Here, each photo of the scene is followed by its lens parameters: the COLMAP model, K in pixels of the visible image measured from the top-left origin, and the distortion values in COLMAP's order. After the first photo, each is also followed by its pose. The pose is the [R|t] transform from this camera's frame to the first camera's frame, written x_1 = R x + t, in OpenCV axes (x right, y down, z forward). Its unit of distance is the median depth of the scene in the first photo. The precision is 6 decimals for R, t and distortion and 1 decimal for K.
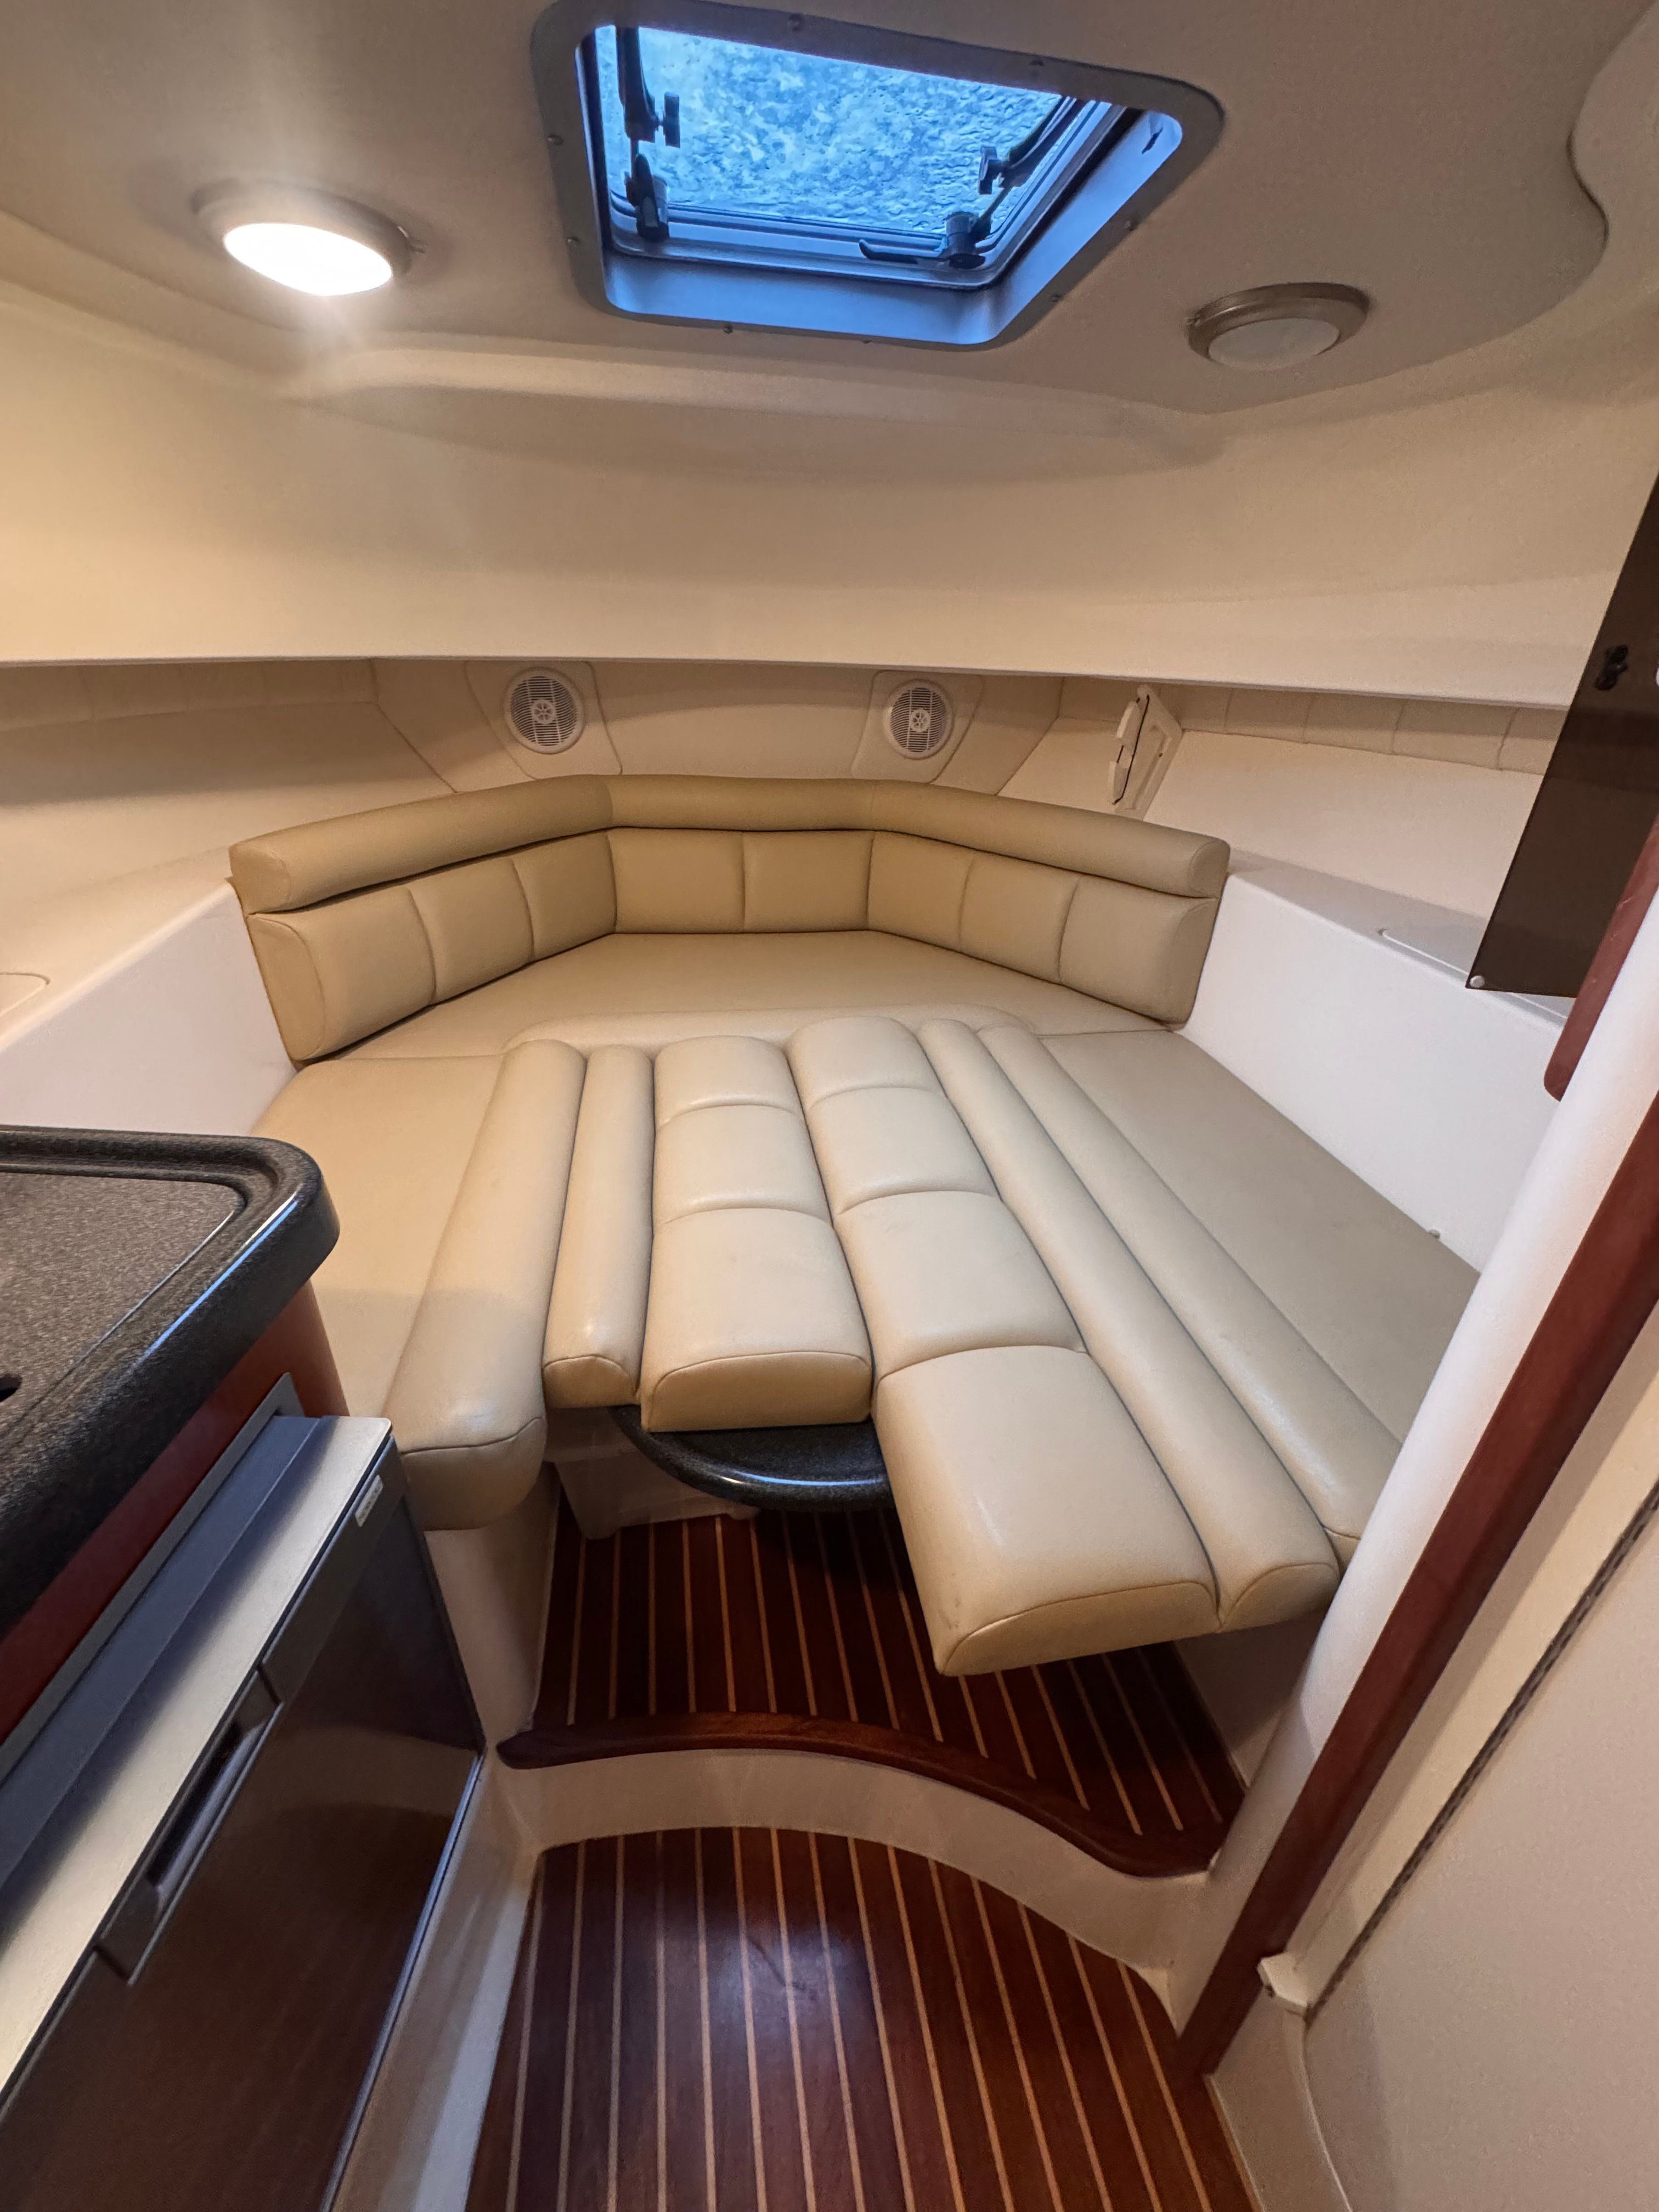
lens RADIAL K [[894.2, 0, 829.5], [0, 894.2, 1106.0], [0, 0, 1]] dist [-0.000967, 0.000314]
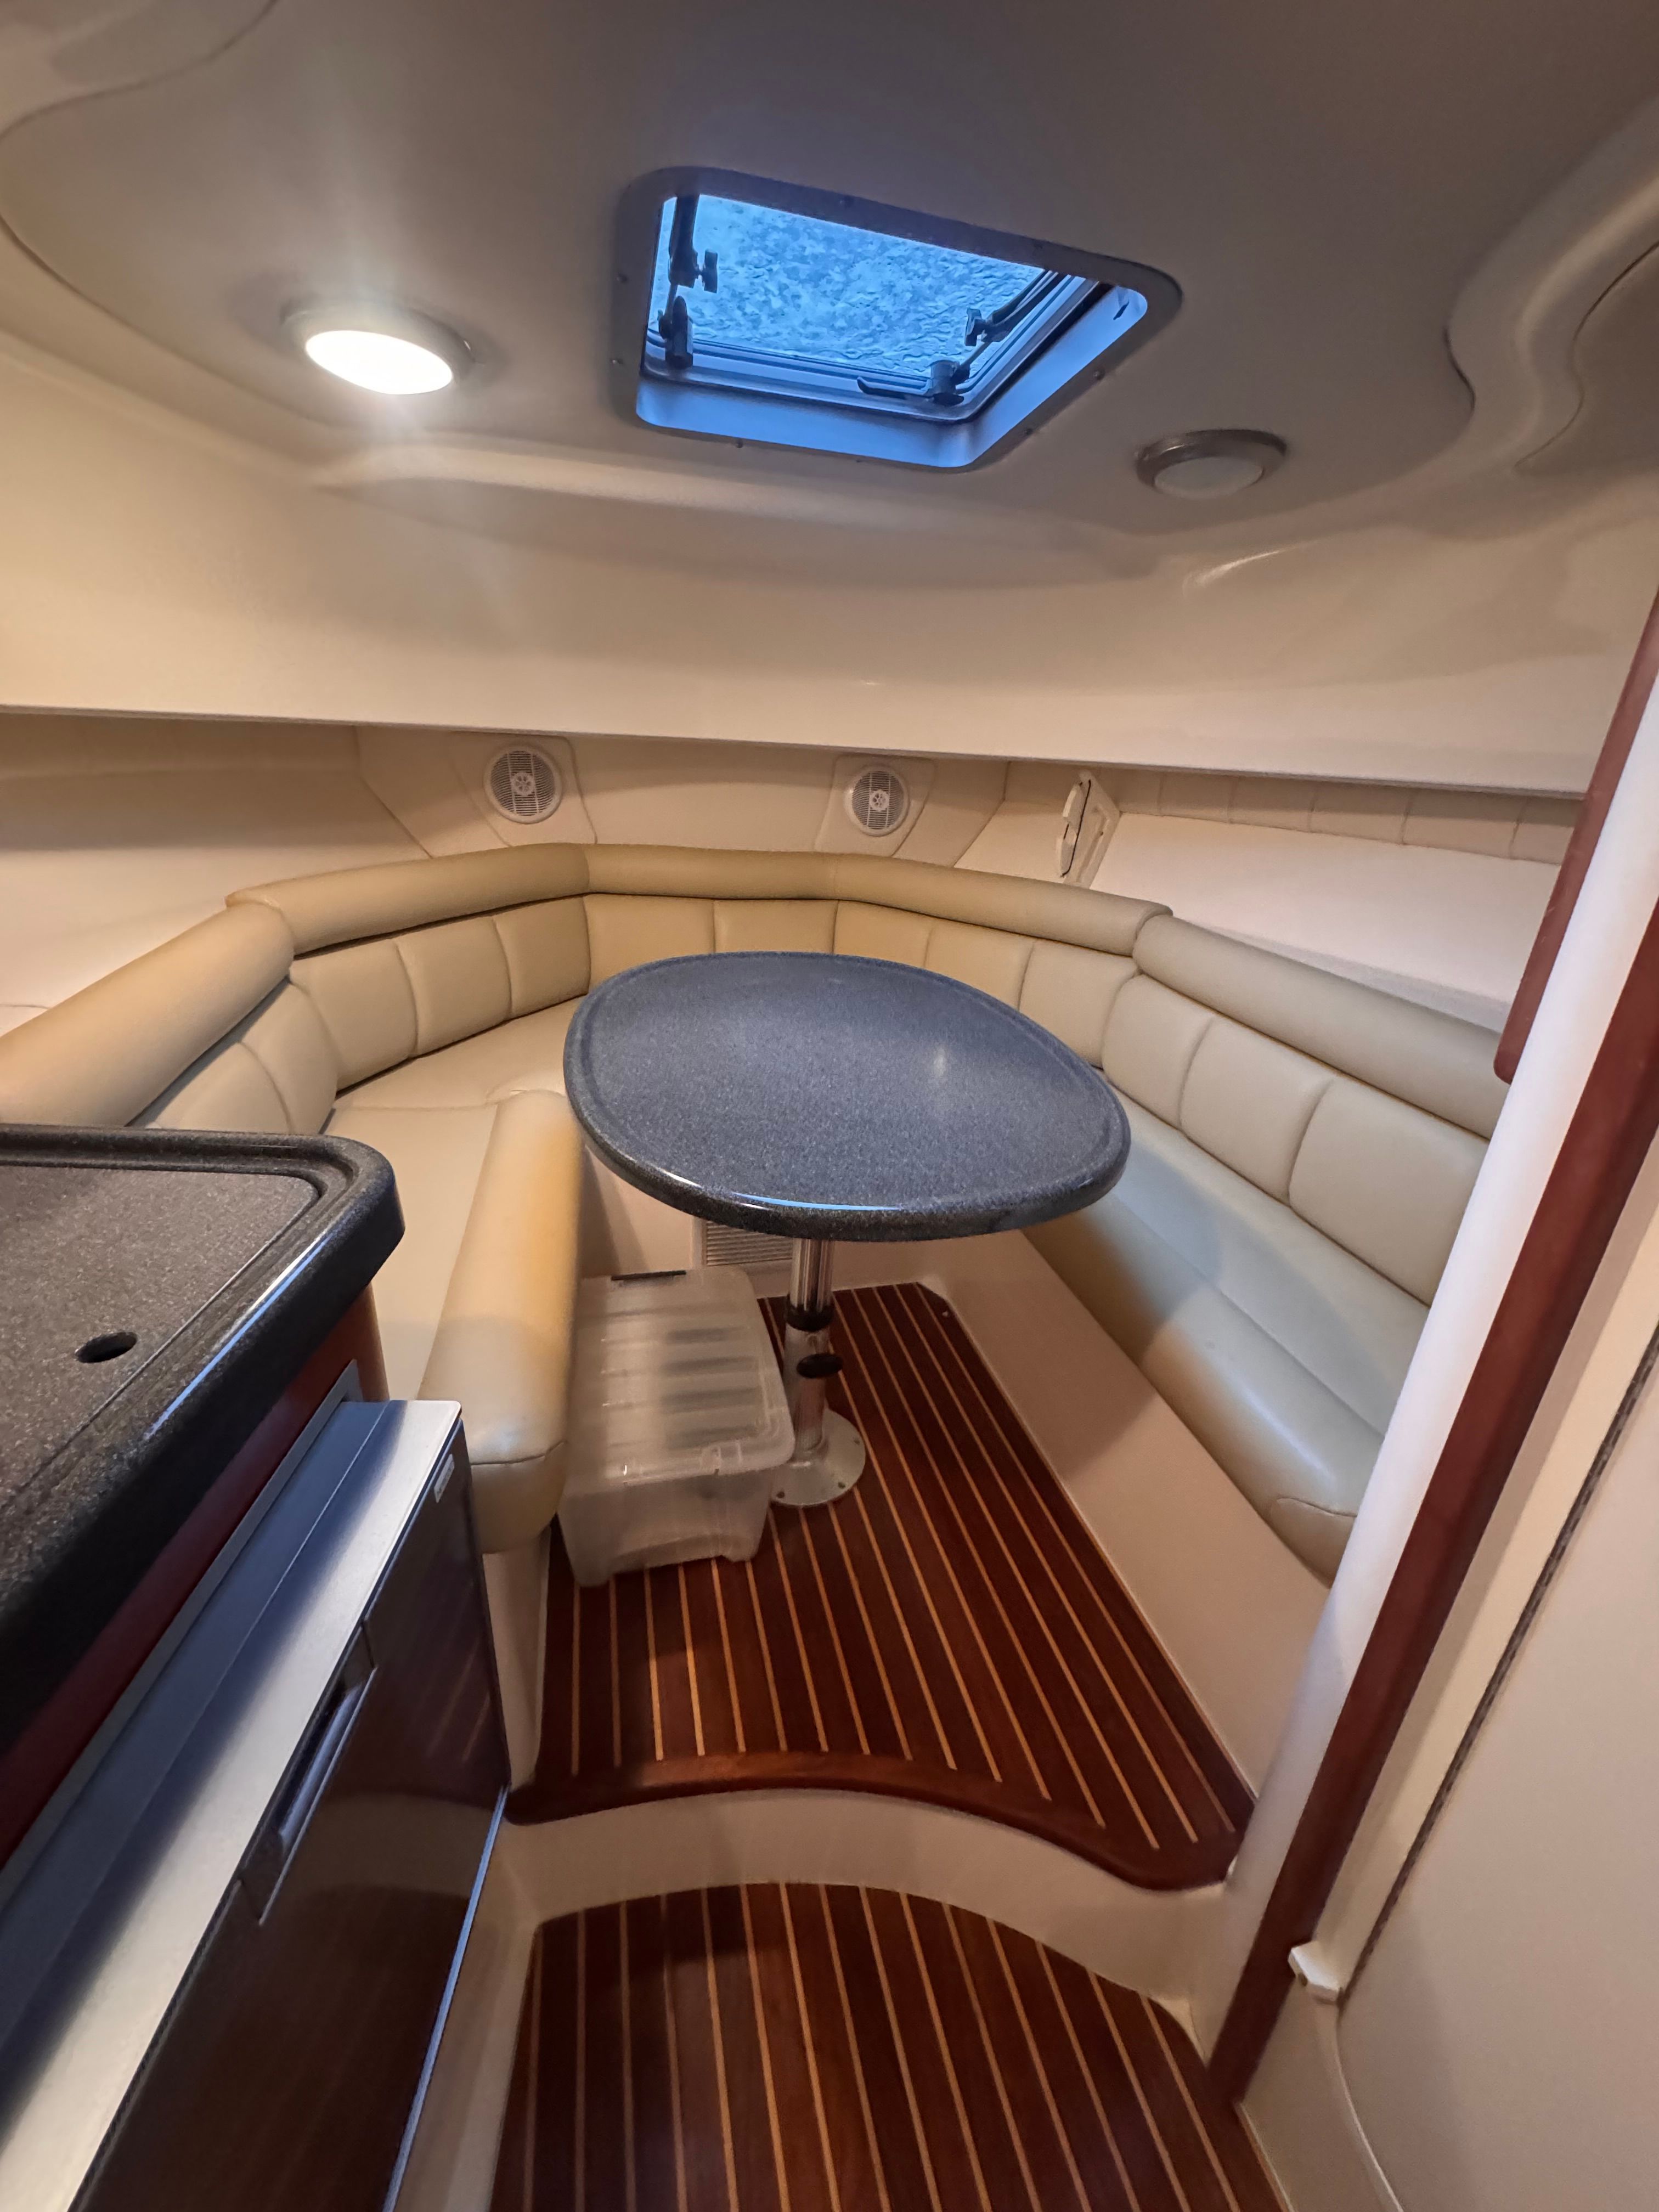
lens RADIAL K [[894.2, 0, 829.5], [0, 894.2, 1106.0], [0, 0, 1]] dist [-0.000967, 0.000314]
pose [[0.997044, -0.006744, 0.076536, -0.096178], [0.014066, 0.995328, -0.095526, 0.077763], [-0.075534, 0.096321, 0.992480, -0.052980]]
